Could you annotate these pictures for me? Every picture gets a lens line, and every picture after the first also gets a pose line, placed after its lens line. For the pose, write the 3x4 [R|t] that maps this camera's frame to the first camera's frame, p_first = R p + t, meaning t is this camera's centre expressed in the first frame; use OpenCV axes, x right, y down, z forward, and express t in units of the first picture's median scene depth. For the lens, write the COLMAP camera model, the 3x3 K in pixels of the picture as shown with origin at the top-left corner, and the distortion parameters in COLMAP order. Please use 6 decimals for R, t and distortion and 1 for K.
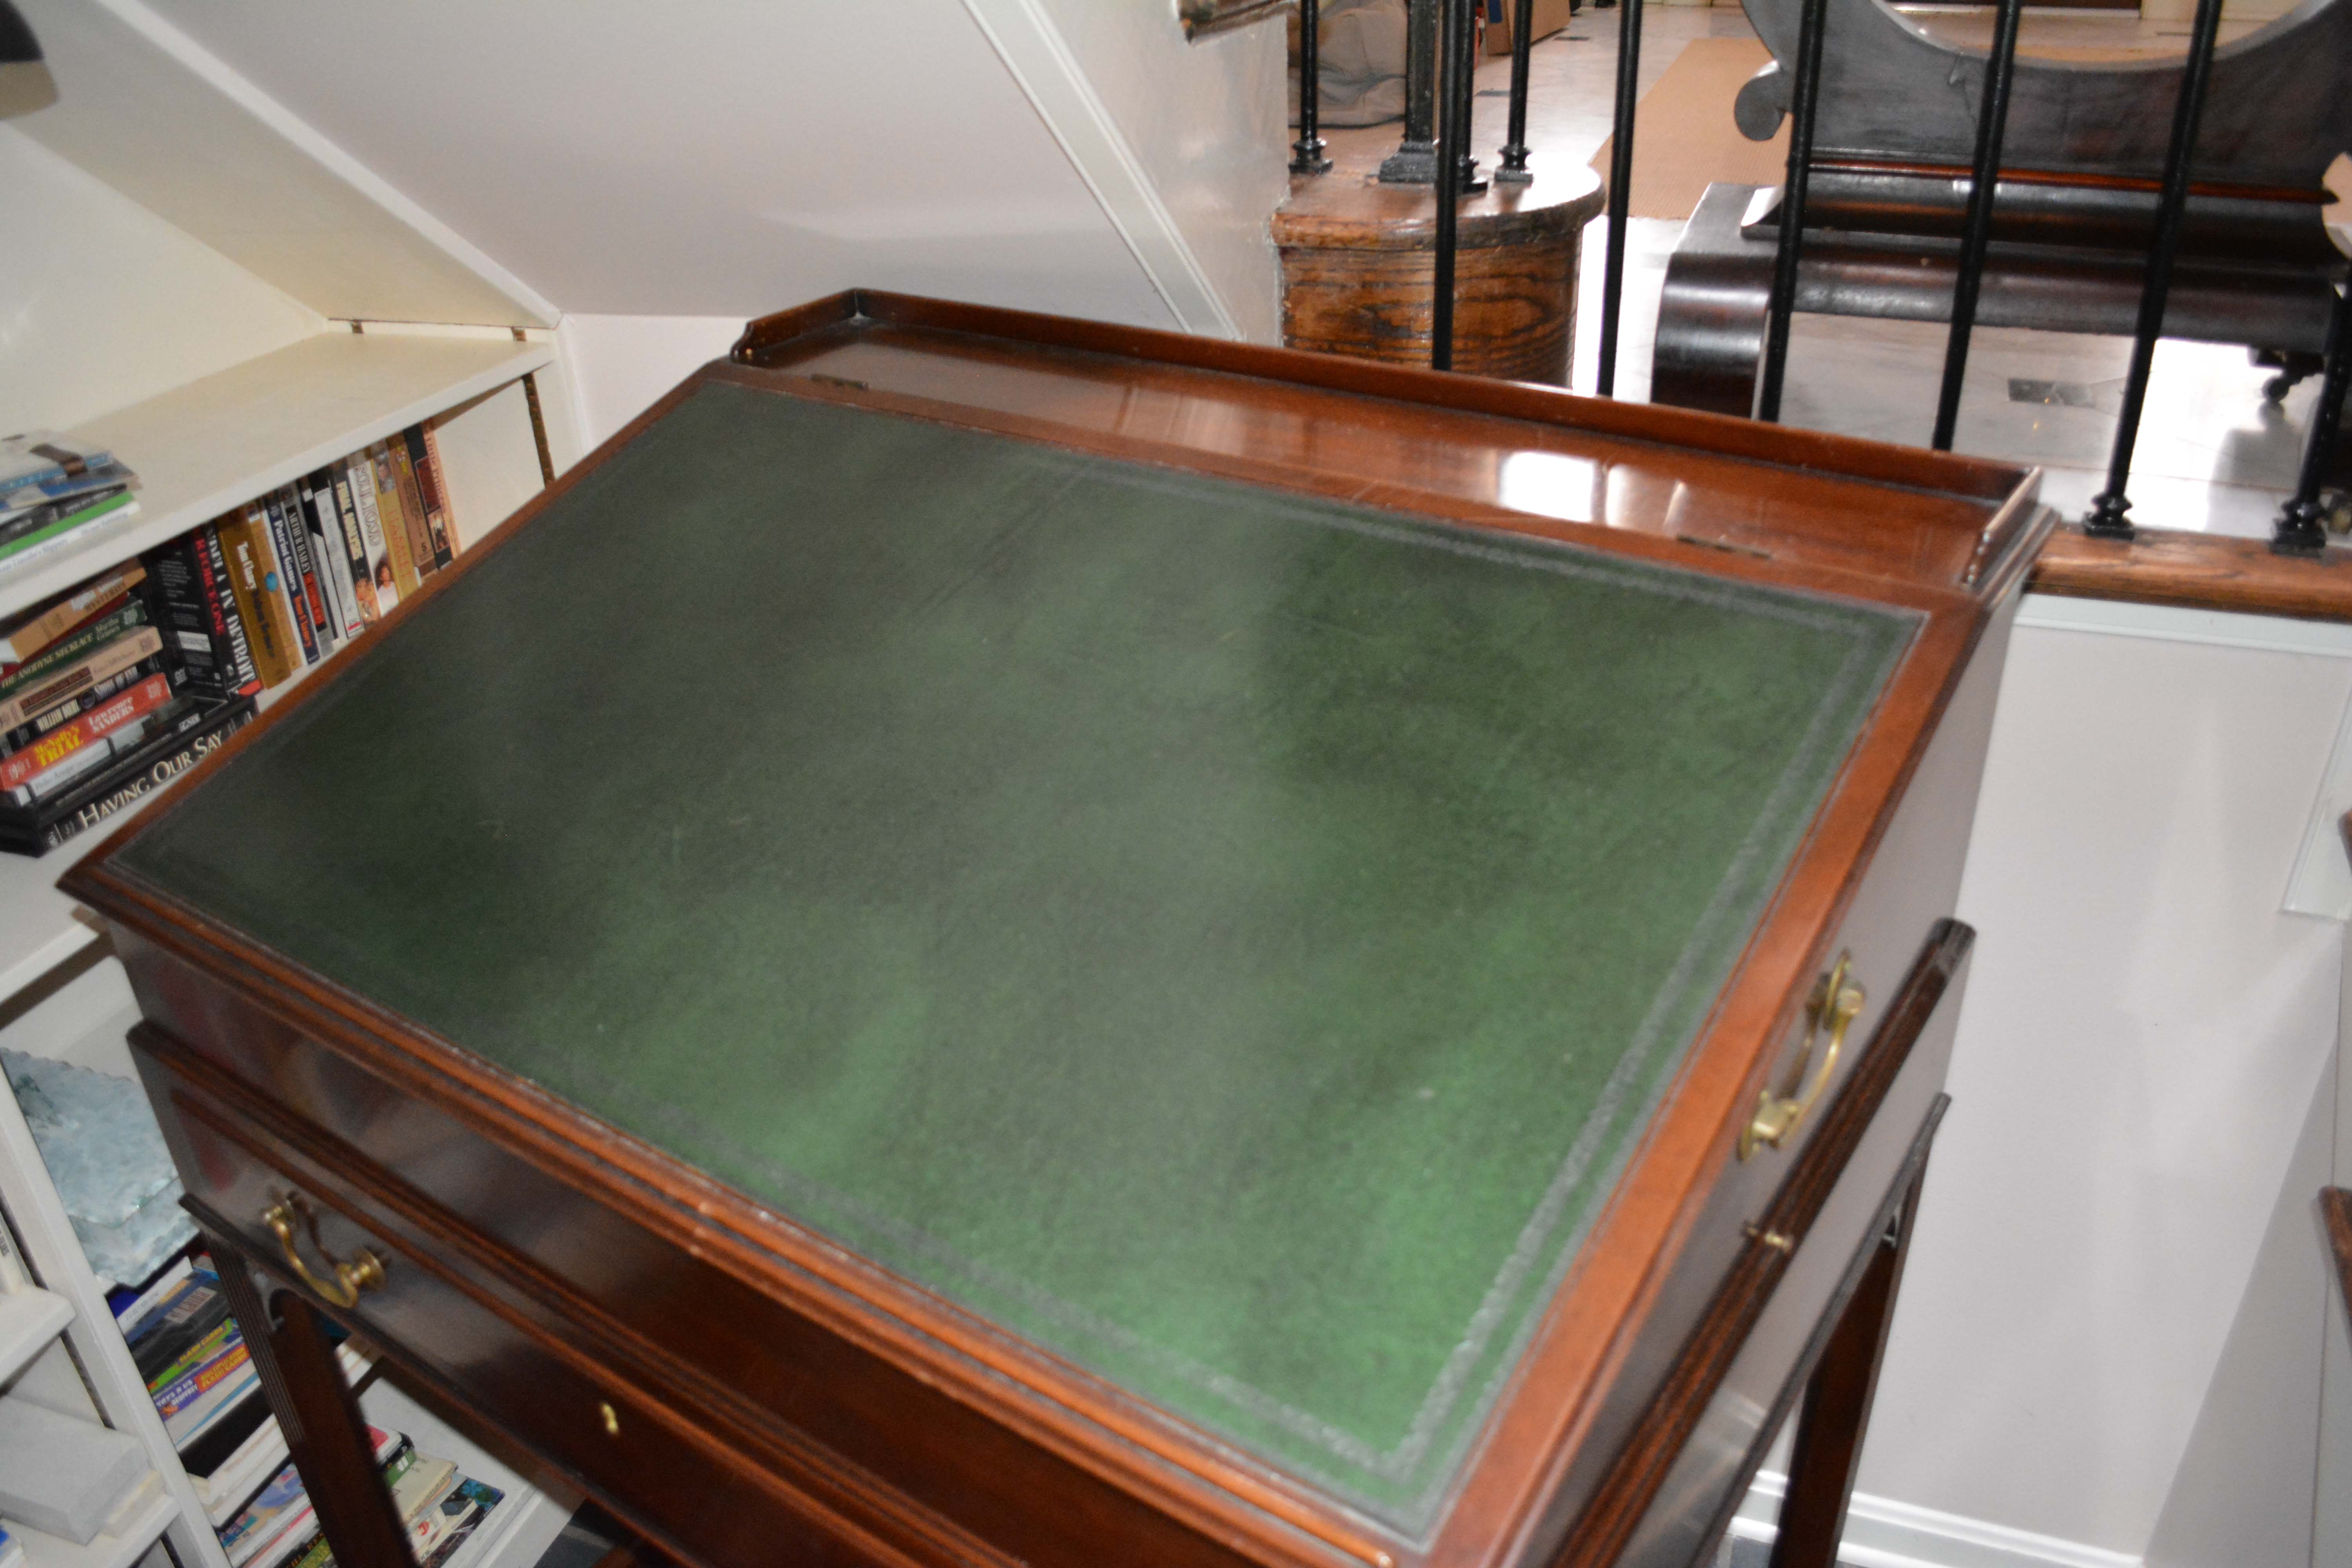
lens RADIAL K [[1863.6, 0, 1173.9], [0, 1863.6, 801.7], [0, 0, 1]] dist [-0.086432, 0.012313]
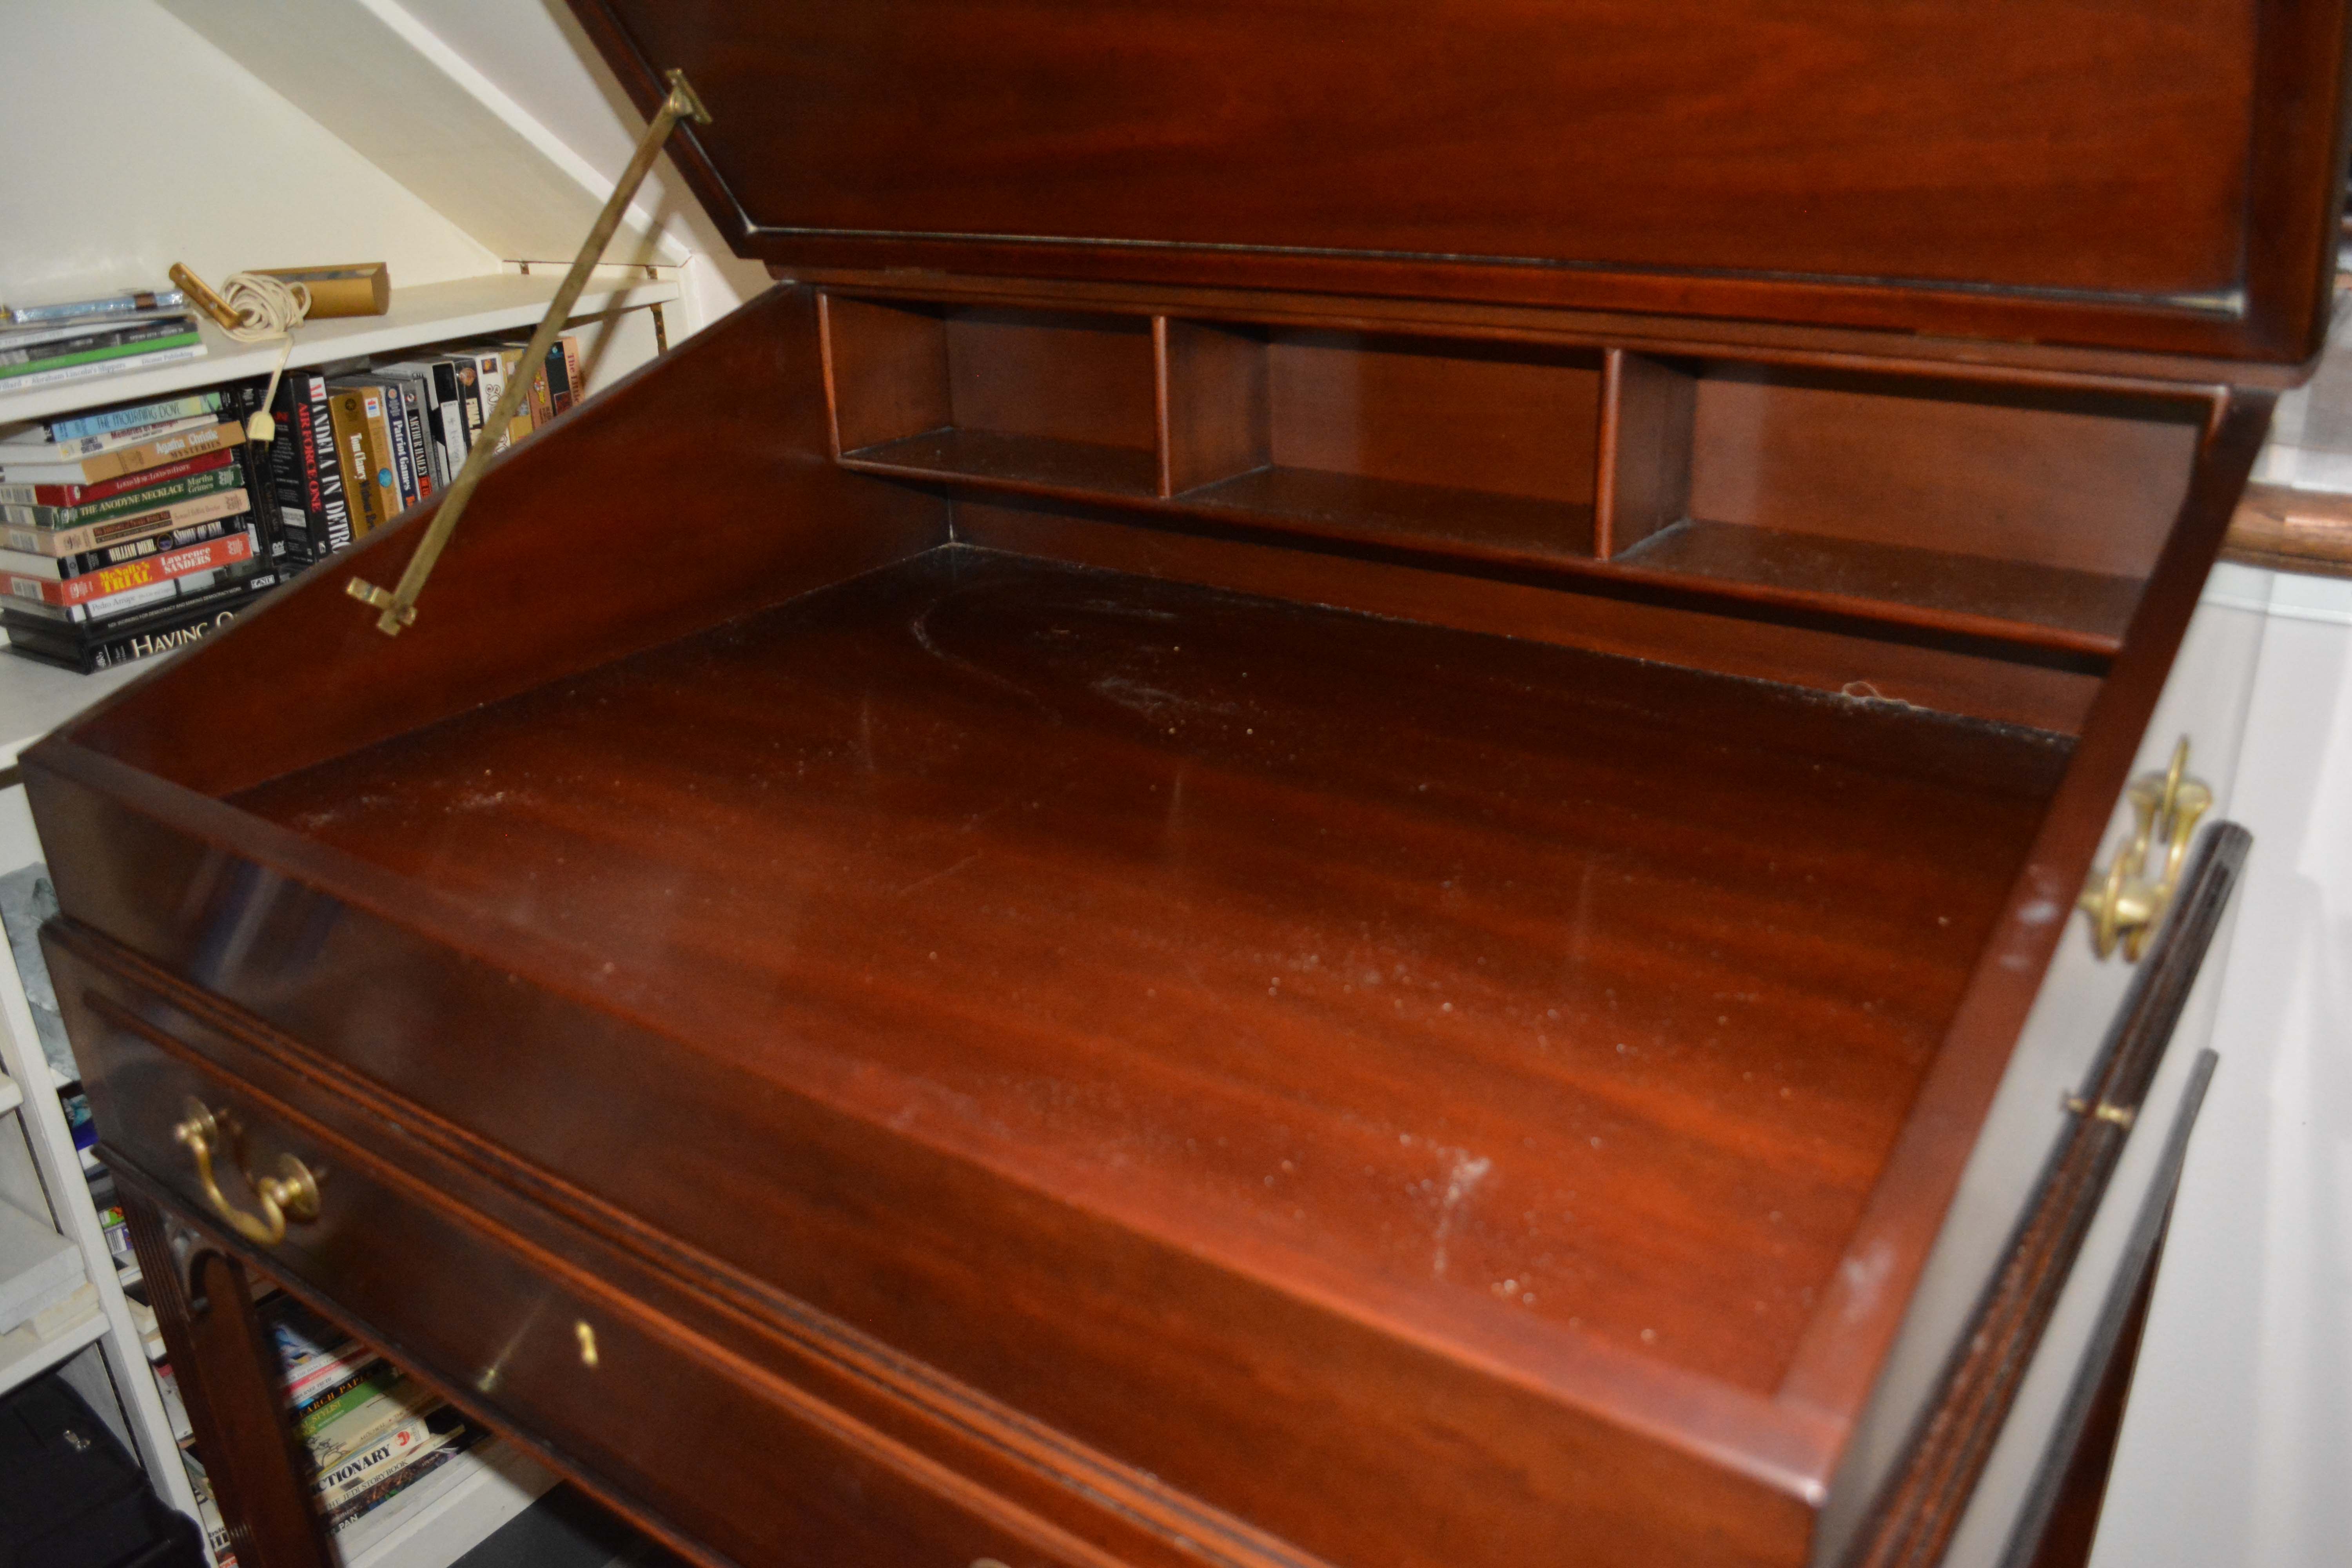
lens RADIAL K [[1863.6, 0, 1182.0], [0, 1863.6, 803.7], [0, 0, 1]] dist [-0.086432, 0.012313]
pose [[0.970714, 0.096341, -0.220073, 0.220596], [-0.118756, 0.988747, -0.090978, 0.116547], [0.208832, 0.114448, 0.971232, 0.100575]]
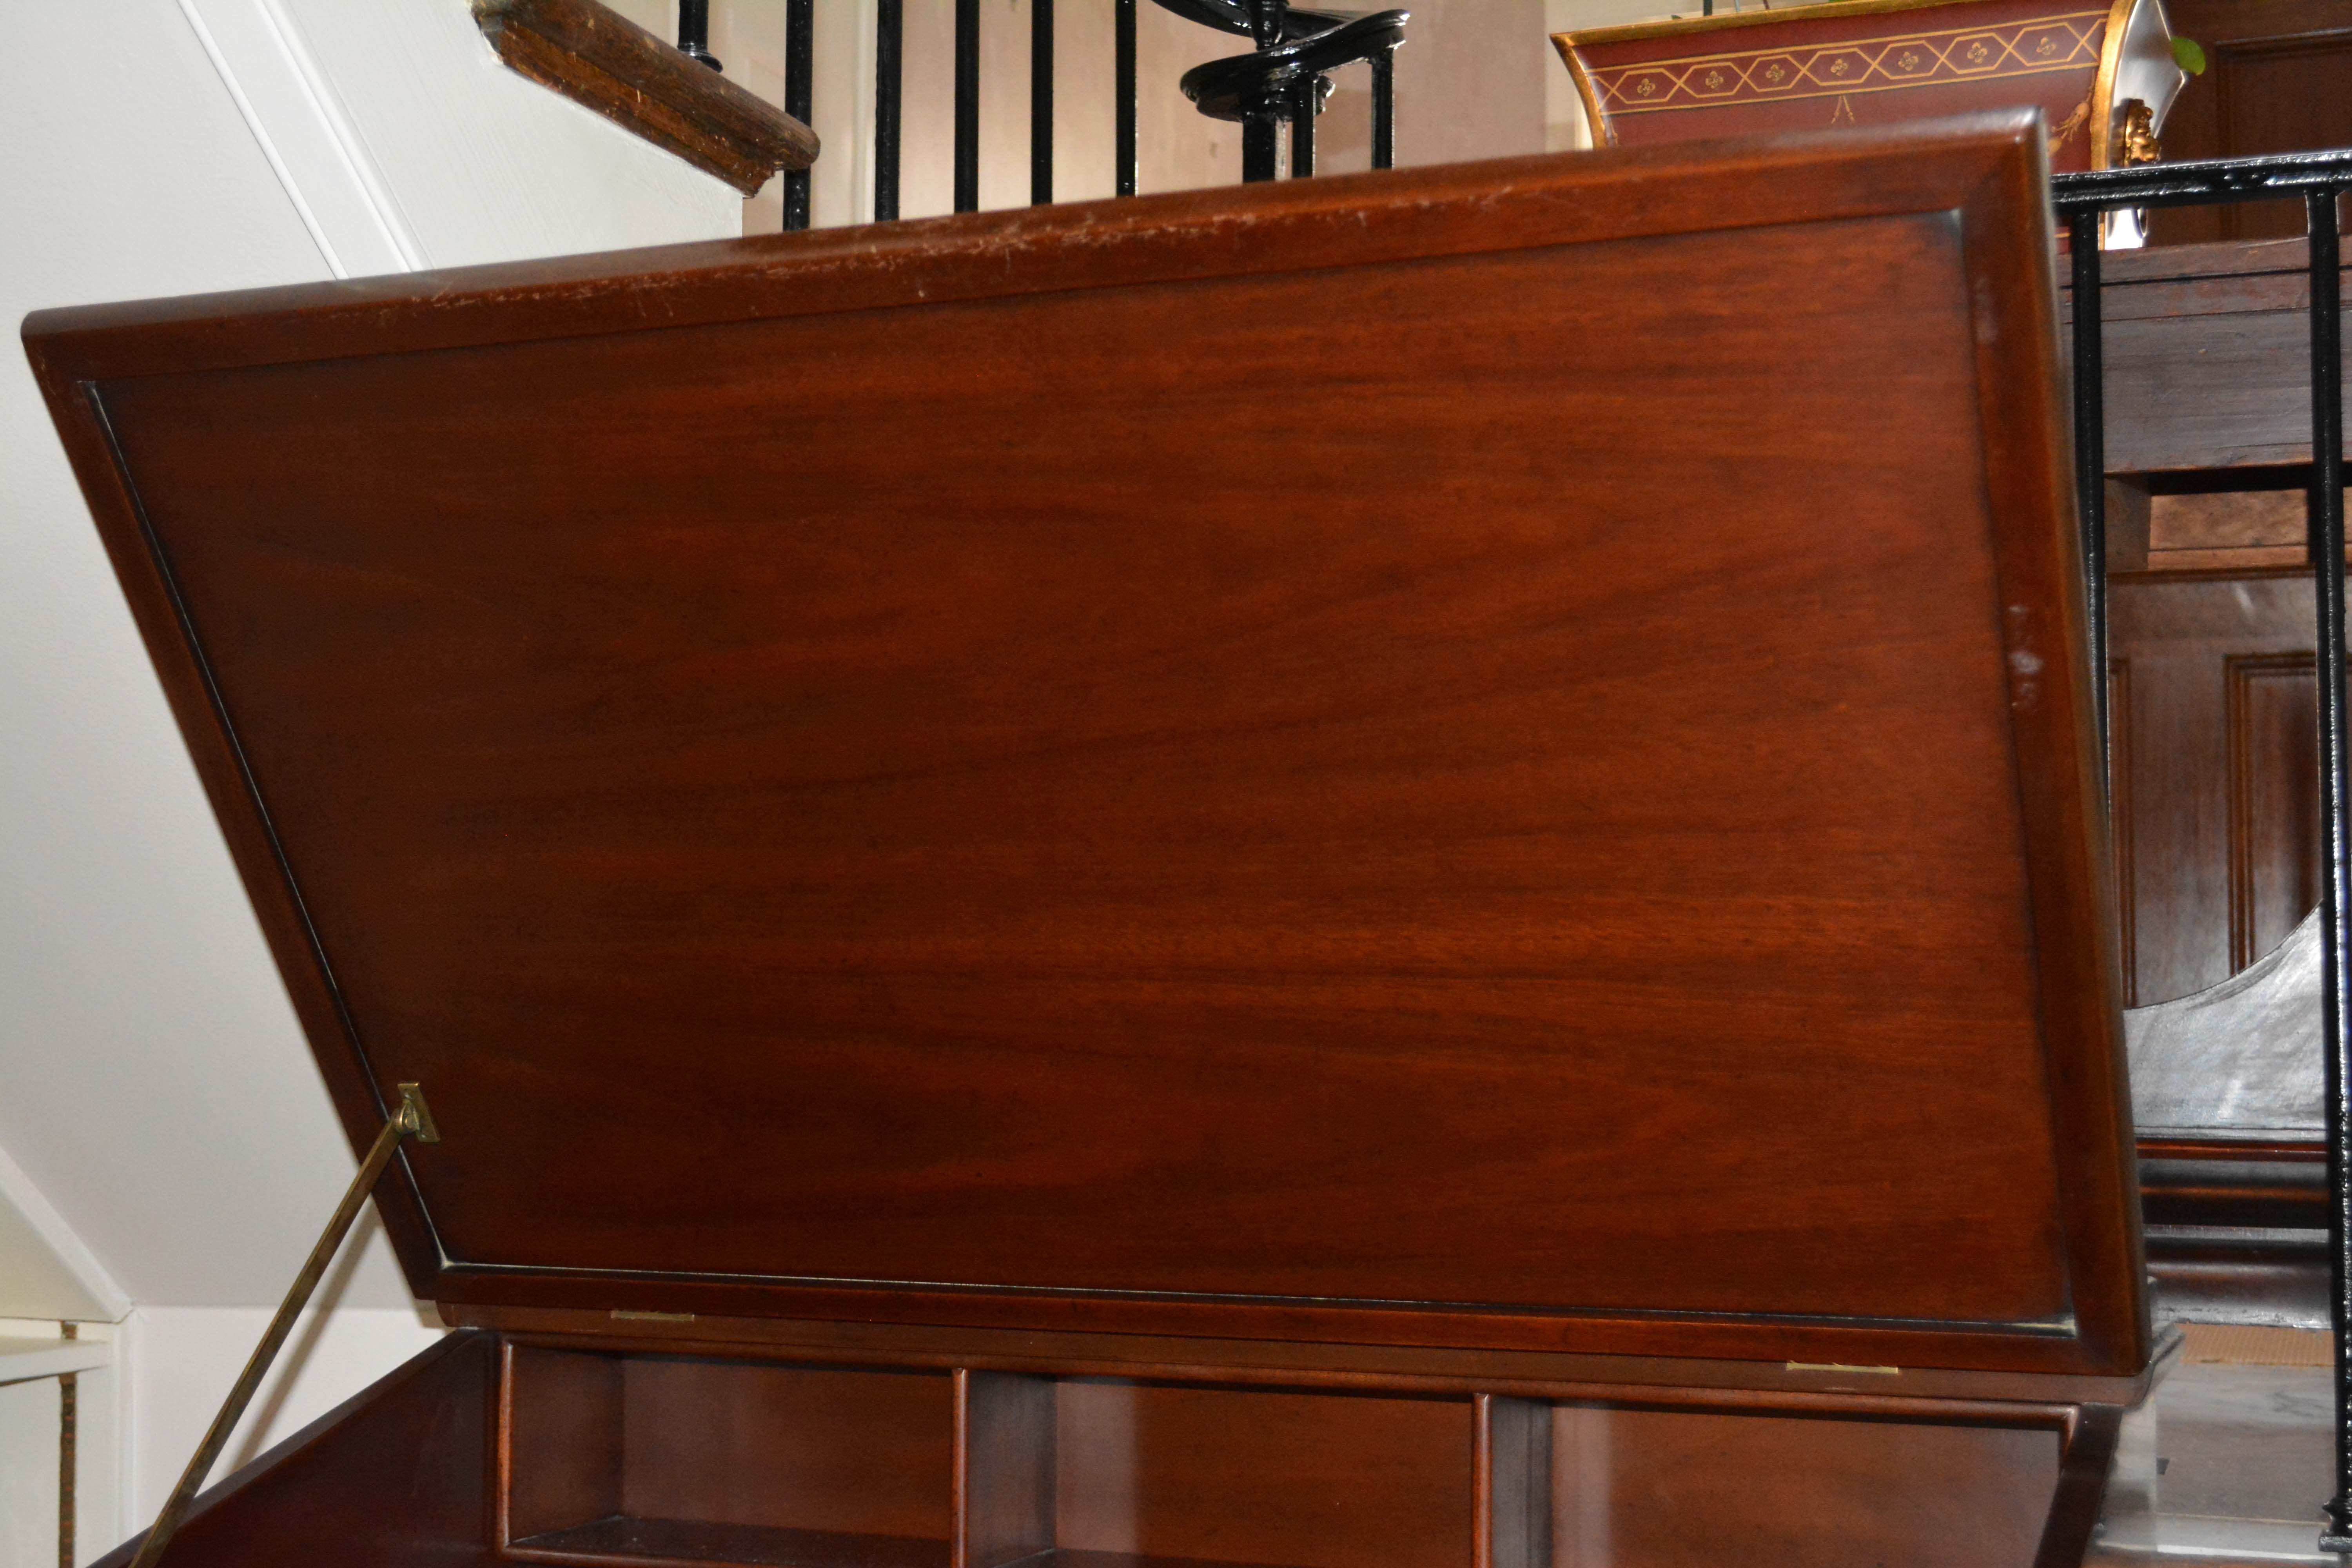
lens RADIAL K [[3186.7, 0, 1181.9], [0, 3186.7, 745.2], [0, 0, 1]] dist [-0.028236, 0.000000]
pose [[0.999195, 0.037597, -0.013979, 0.123047], [-0.038995, 0.828775, -0.558222, 0.292465], [-0.009402, 0.558318, 0.829574, -0.248644]]
